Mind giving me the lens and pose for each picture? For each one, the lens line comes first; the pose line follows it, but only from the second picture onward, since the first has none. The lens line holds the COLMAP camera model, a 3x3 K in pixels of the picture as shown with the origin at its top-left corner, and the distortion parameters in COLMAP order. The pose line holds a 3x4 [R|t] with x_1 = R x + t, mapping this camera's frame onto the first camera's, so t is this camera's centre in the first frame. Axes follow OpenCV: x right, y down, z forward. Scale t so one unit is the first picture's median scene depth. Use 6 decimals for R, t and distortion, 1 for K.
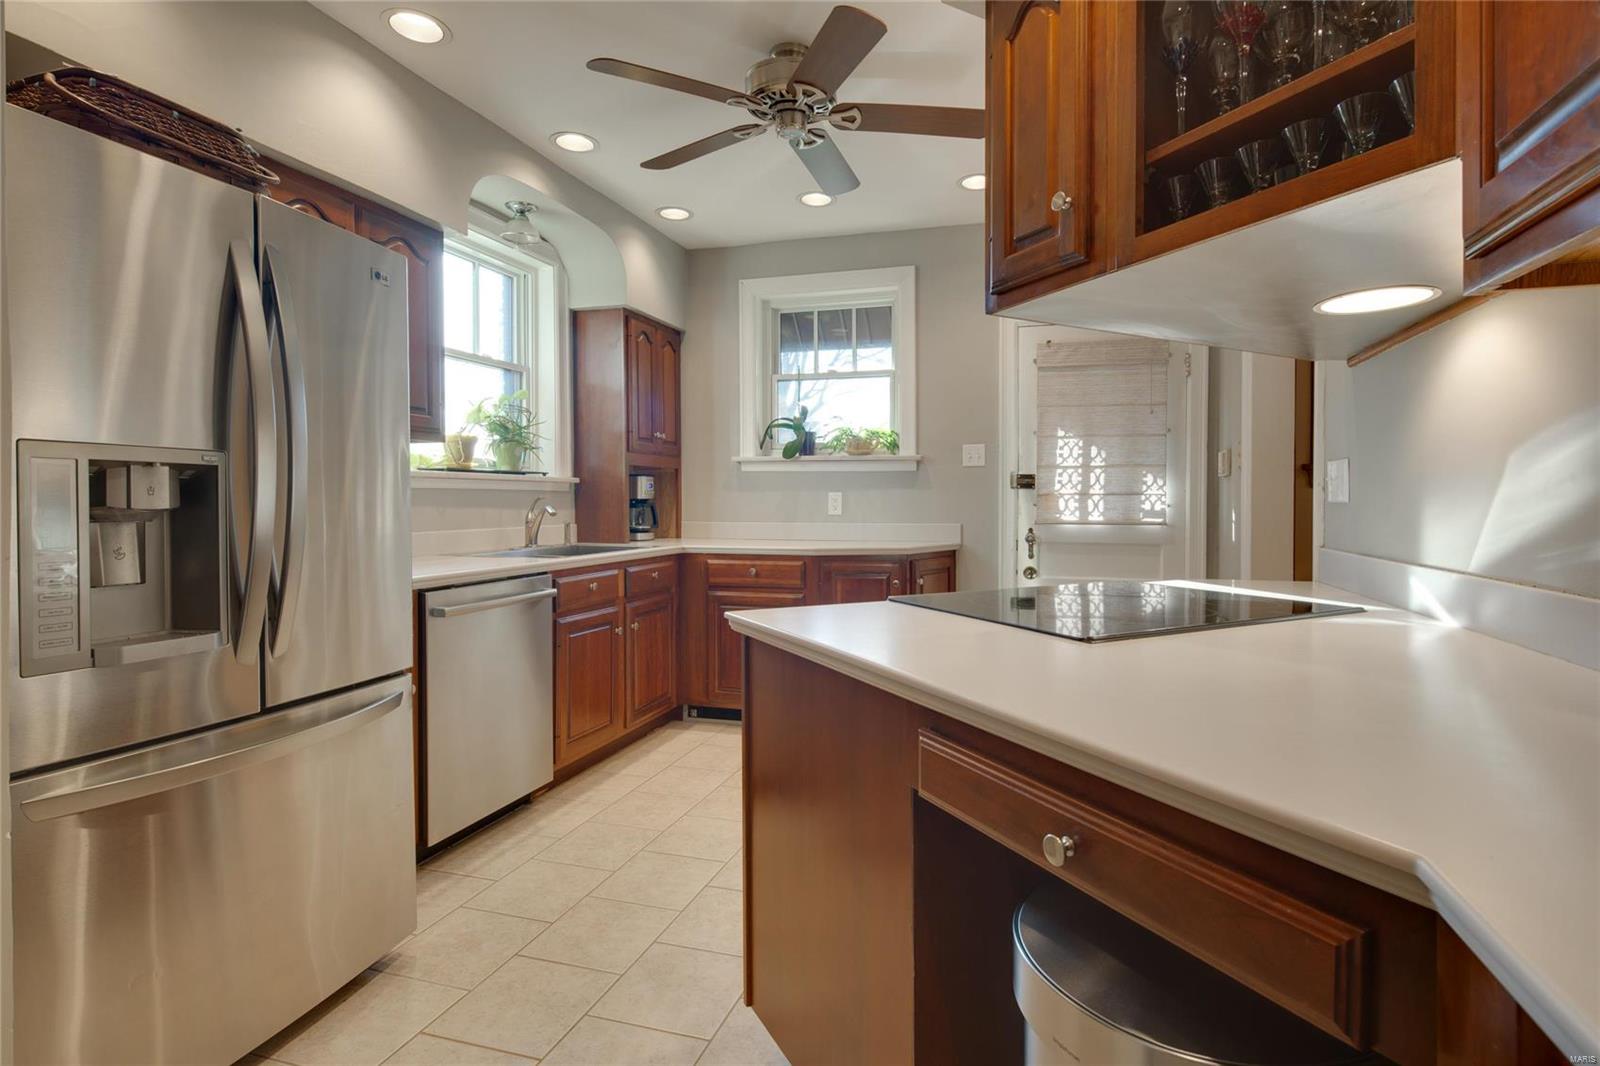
lens RADIAL K [[789.5, 0, 835.3], [0, 789.5, 512.8], [0, 0, 1]] dist [0.000440, -0.000634]
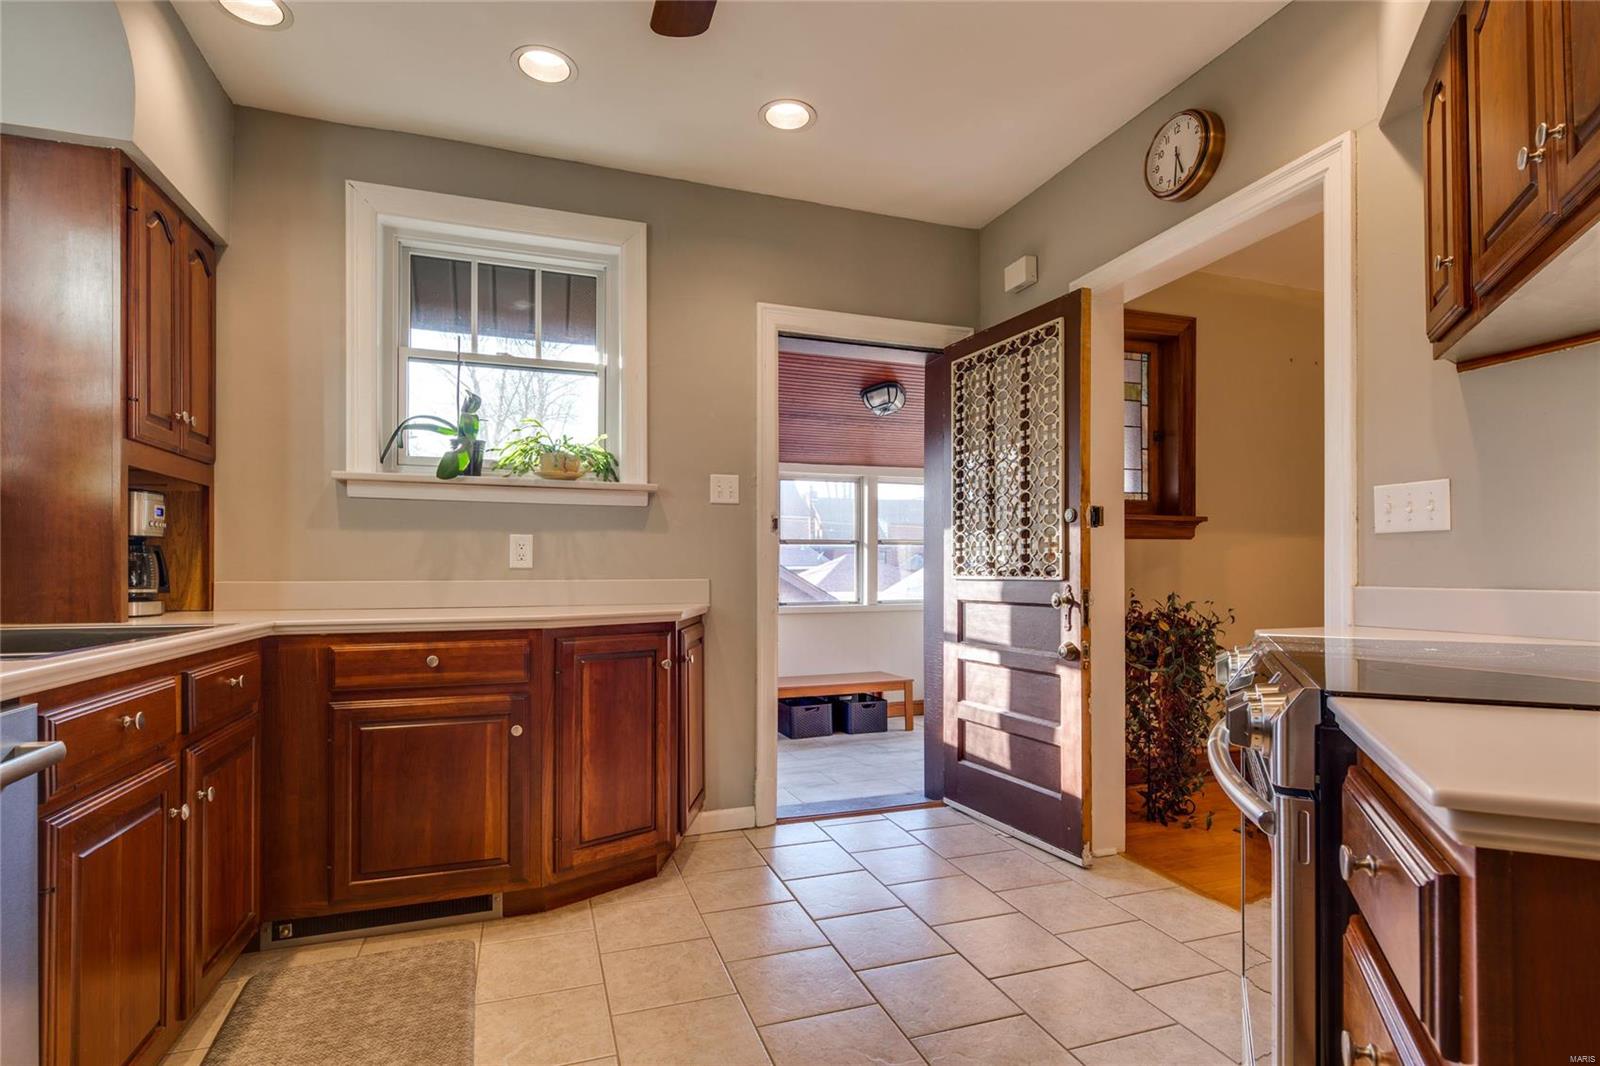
lens RADIAL K [[772.5, 0, 800.4], [0, 772.5, 564.3], [0, 0, 1]] dist [-0.002179, -0.000307]
pose [[0.812622, 0.005357, 0.582766, -0.190371], [0.009333, 0.999710, -0.022203, 0.016290], [-0.582716, 0.023482, 0.812336, 0.338923]]
